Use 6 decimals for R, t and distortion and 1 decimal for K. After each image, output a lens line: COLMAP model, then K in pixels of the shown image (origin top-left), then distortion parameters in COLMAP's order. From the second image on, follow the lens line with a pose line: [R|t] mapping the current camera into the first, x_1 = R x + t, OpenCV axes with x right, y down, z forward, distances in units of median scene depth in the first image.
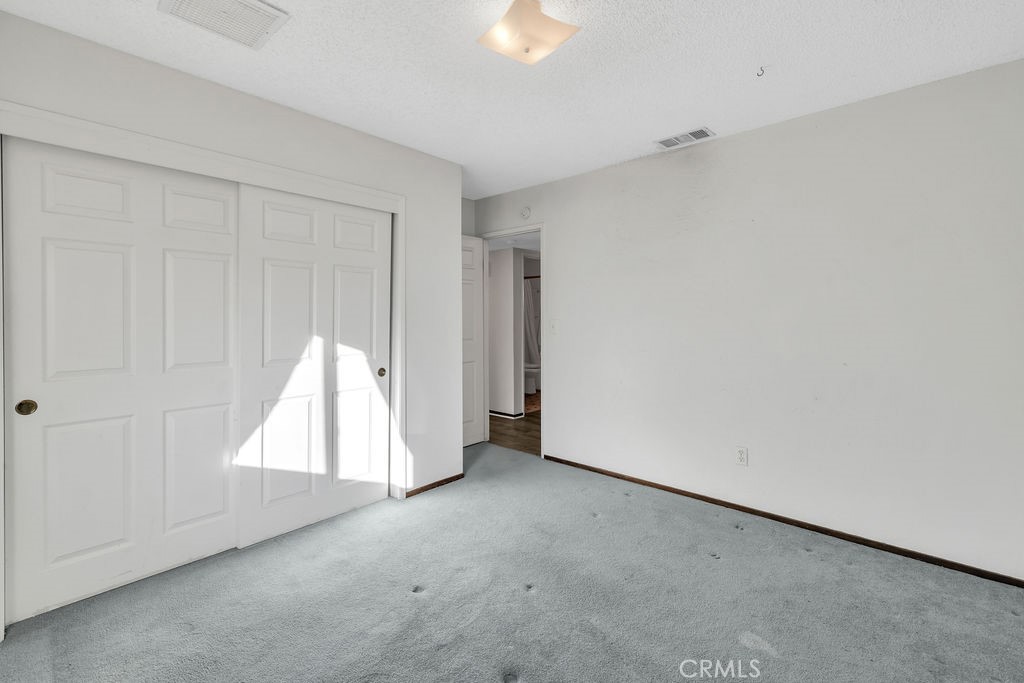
lens RADIAL K [[444.5, 0, 511.8], [0, 444.5, 321.1], [0, 0, 1]] dist [-0.000478, -0.000096]
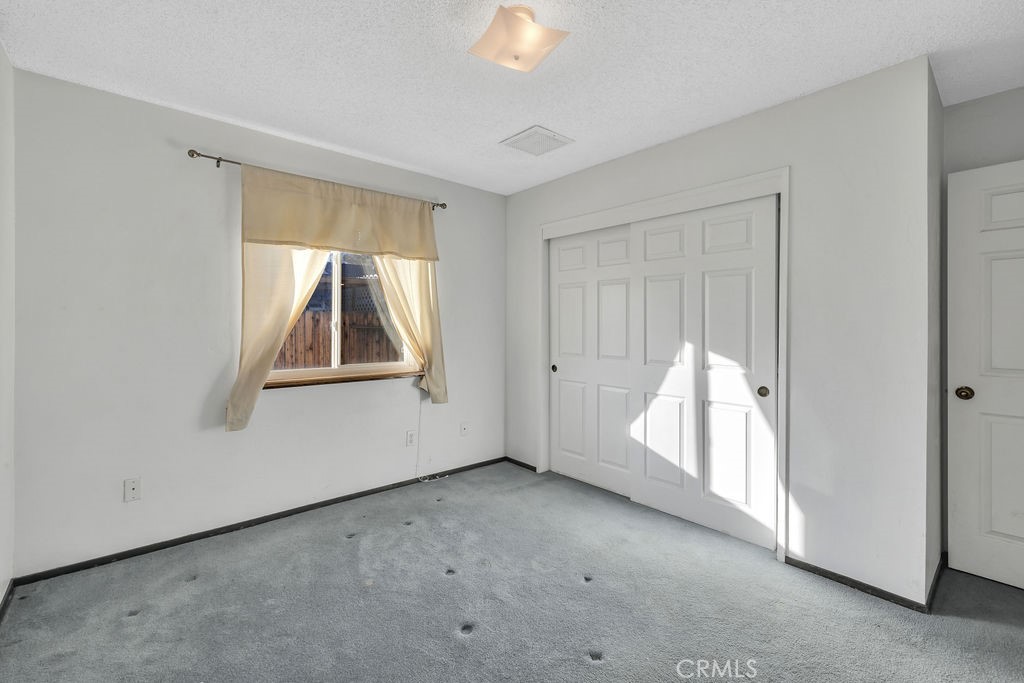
lens RADIAL K [[444.7, 0, 512.9], [0, 444.7, 327.5], [0, 0, 1]] dist [-0.000545, -0.000073]
pose [[-0.119687, 0.003372, -0.992806, 0.638768], [-0.014412, 0.999883, 0.005134, -0.001226], [0.992707, 0.014922, -0.119624, 0.698177]]
